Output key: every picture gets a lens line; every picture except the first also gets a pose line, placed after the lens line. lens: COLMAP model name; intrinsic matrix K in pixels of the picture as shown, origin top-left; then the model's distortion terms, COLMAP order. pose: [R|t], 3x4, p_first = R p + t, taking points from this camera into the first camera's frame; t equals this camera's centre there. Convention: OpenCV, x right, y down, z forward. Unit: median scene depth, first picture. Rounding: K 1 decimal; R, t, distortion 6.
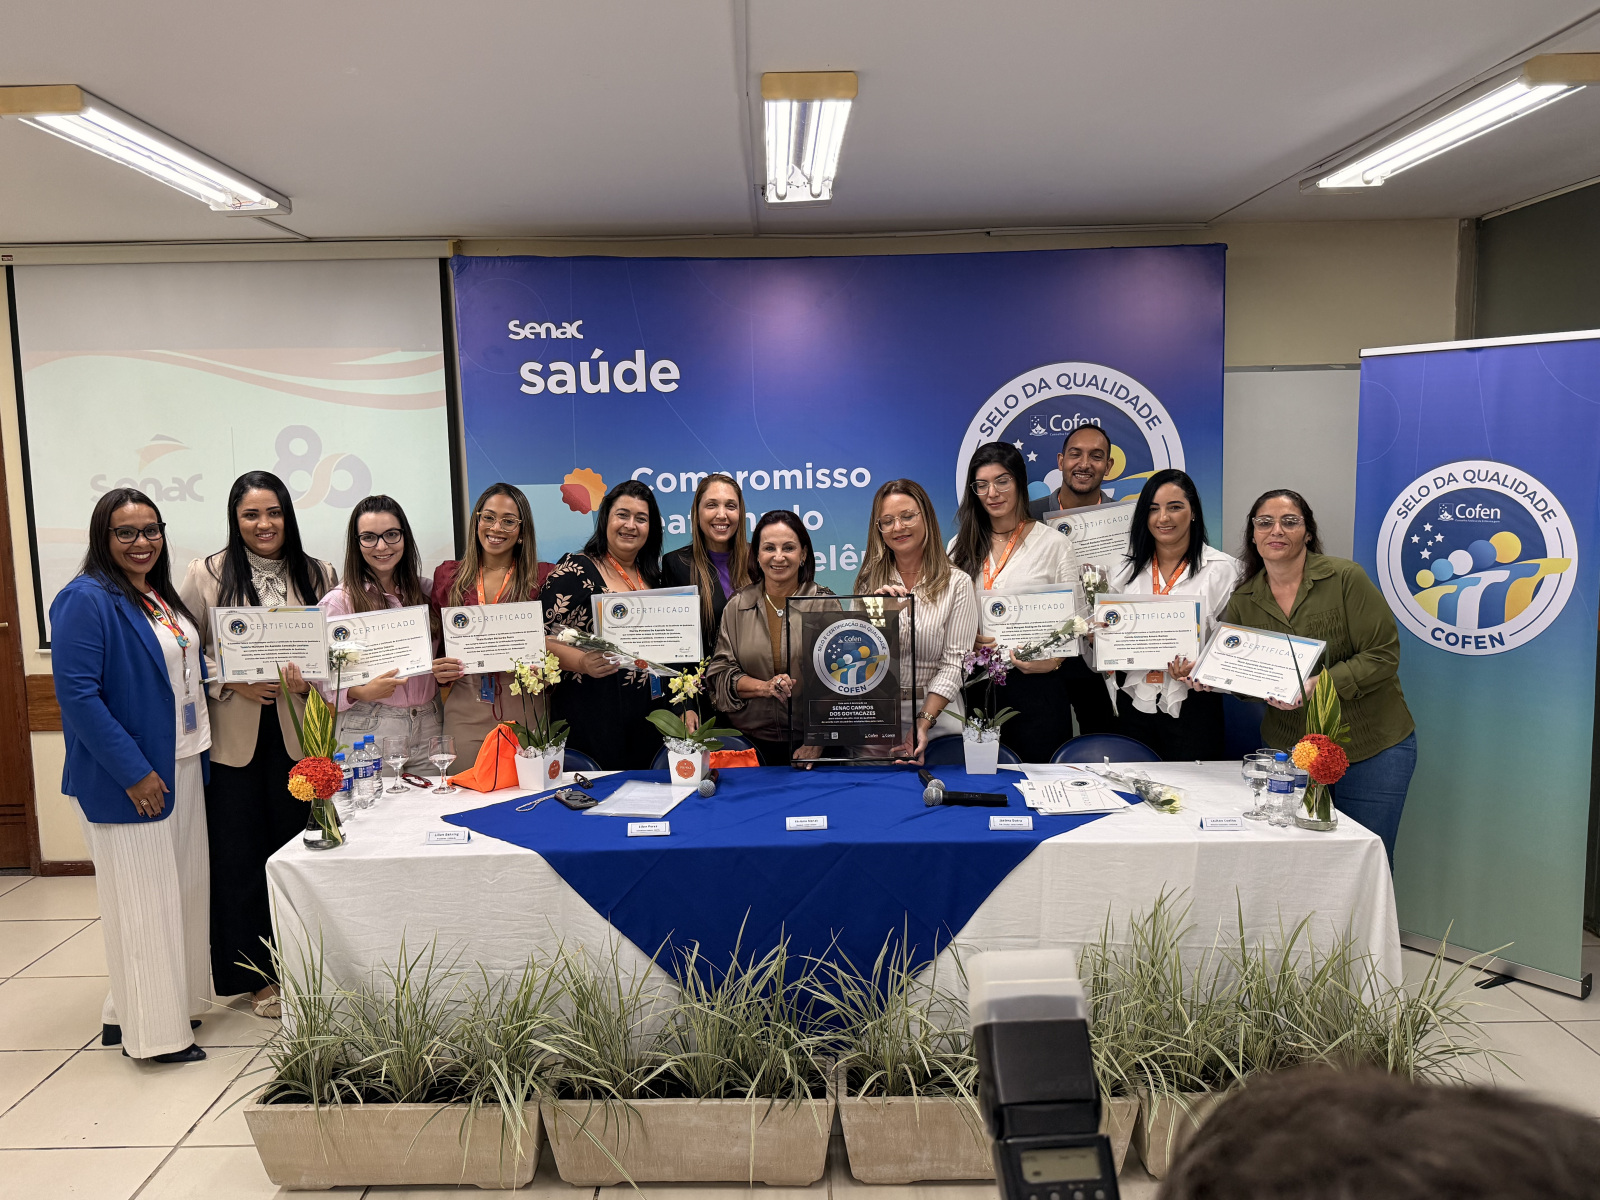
lens RADIAL K [[1275.2, 0, 786.0], [0, 1275.2, 614.2], [0, 0, 1]] dist [0.054241, -0.049889]
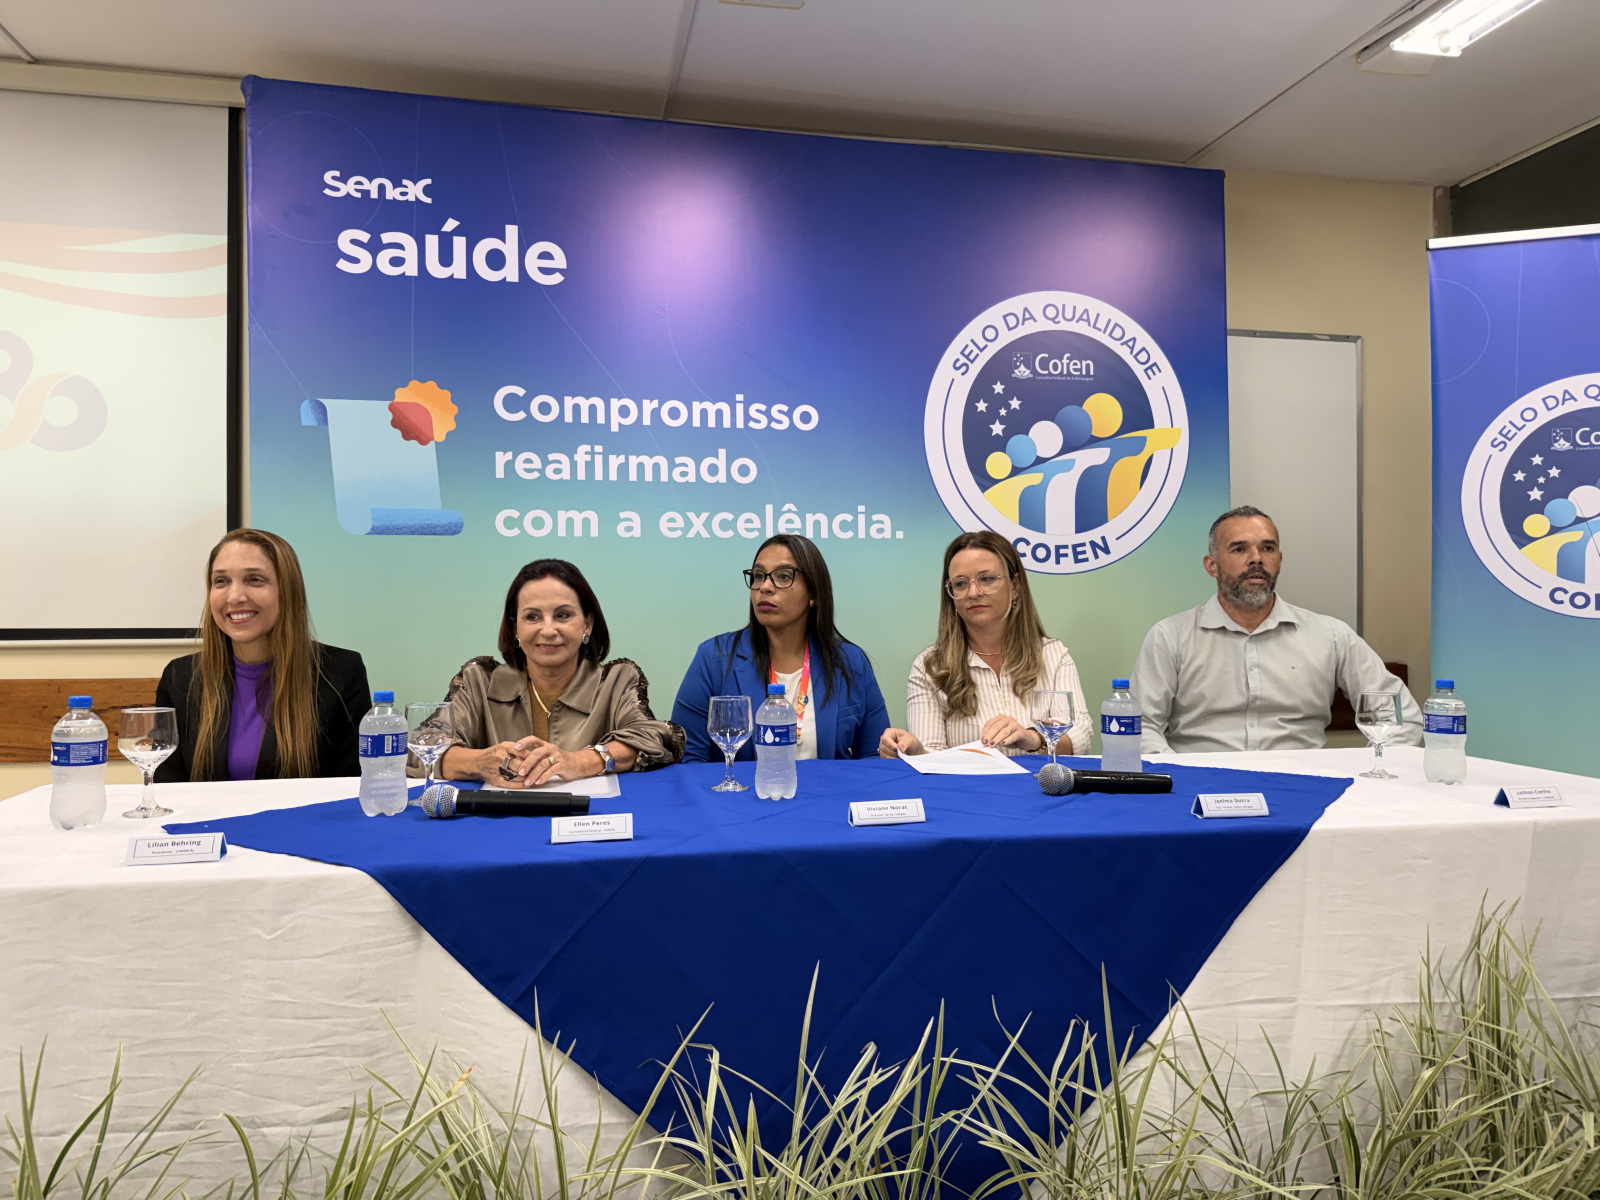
lens RADIAL K [[1149.1, 0, 804.1], [0, 1149.1, 612.7], [0, 0, 1]] dist [0.047259, -0.081274]
pose [[0.977697, 0.020243, 0.209043, -0.084684], [0.005439, 0.992570, -0.121555, 0.094426], [-0.209951, 0.119981, 0.970322, 0.349597]]
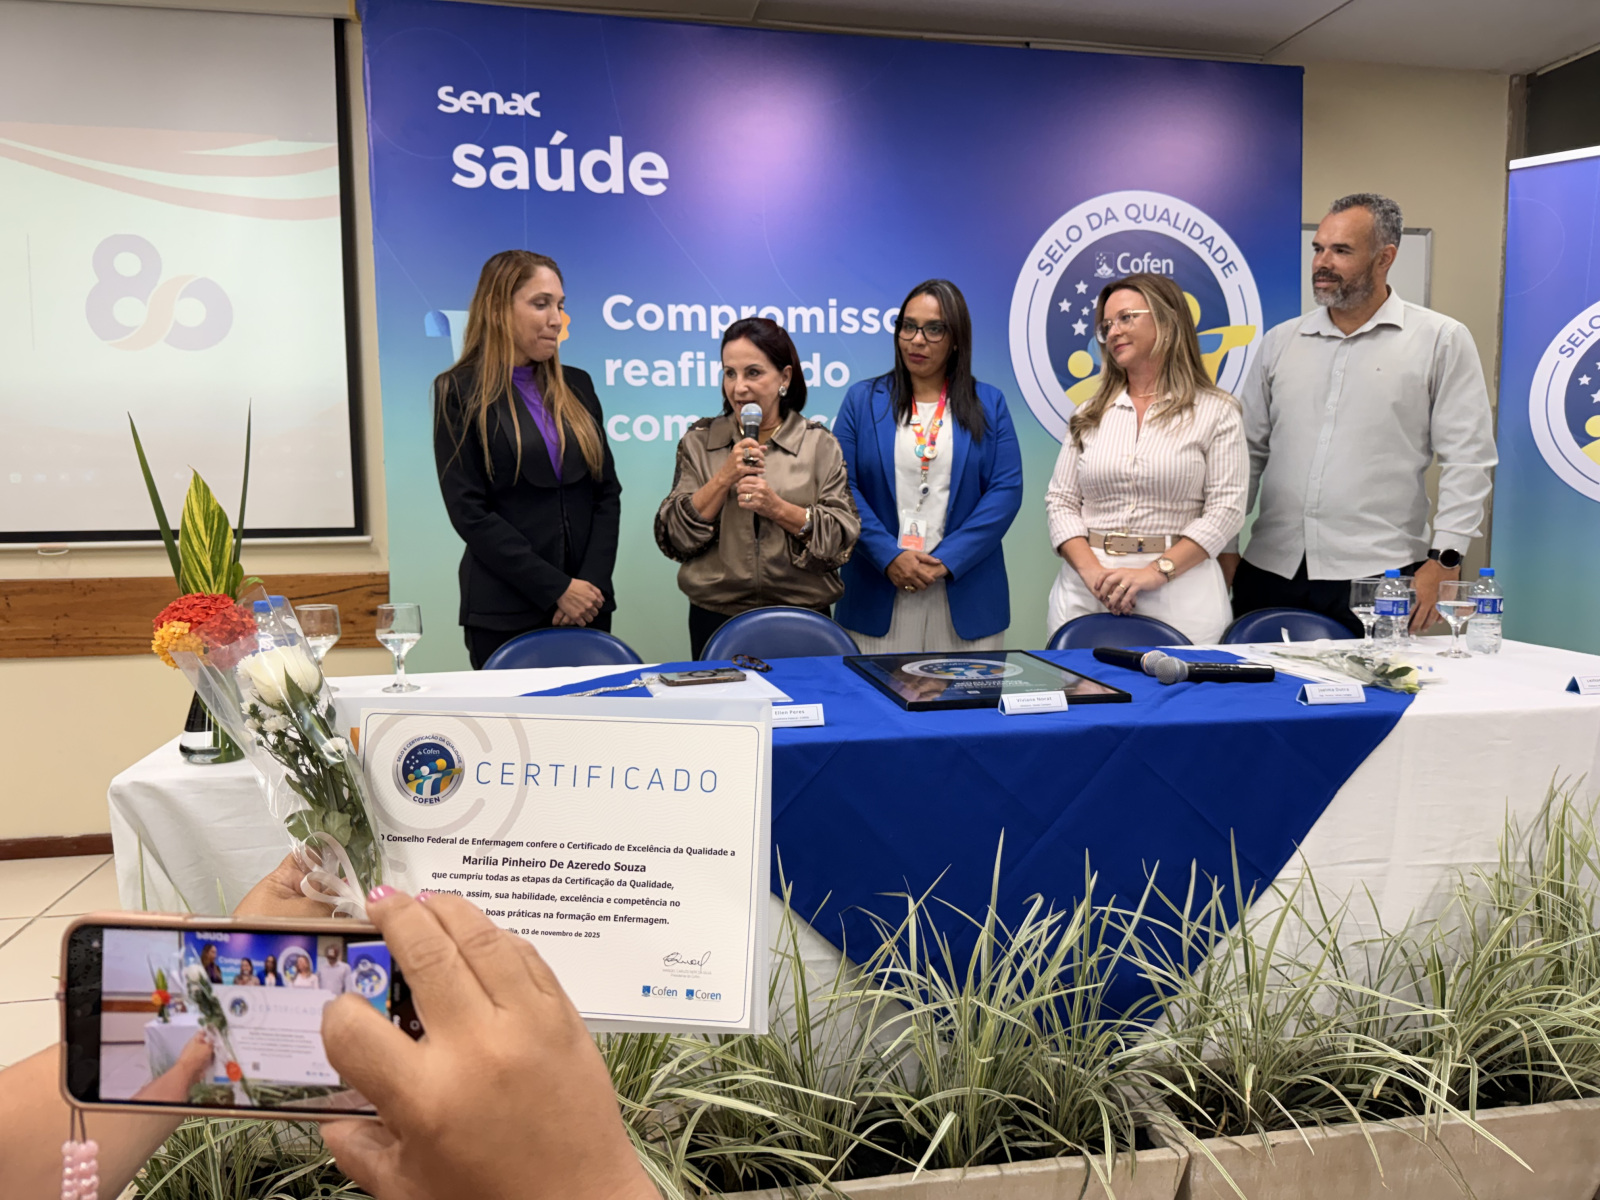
lens RADIAL K [[1149.1, 0, 801.5], [0, 1149.1, 607.4], [0, 0, 1]] dist [0.047259, -0.081274]
pose [[0.981098, -0.008525, 0.193322, -0.141728], [0.012401, 0.999745, -0.018852, 0.085865], [-0.193112, 0.020893, 0.980954, 0.313112]]
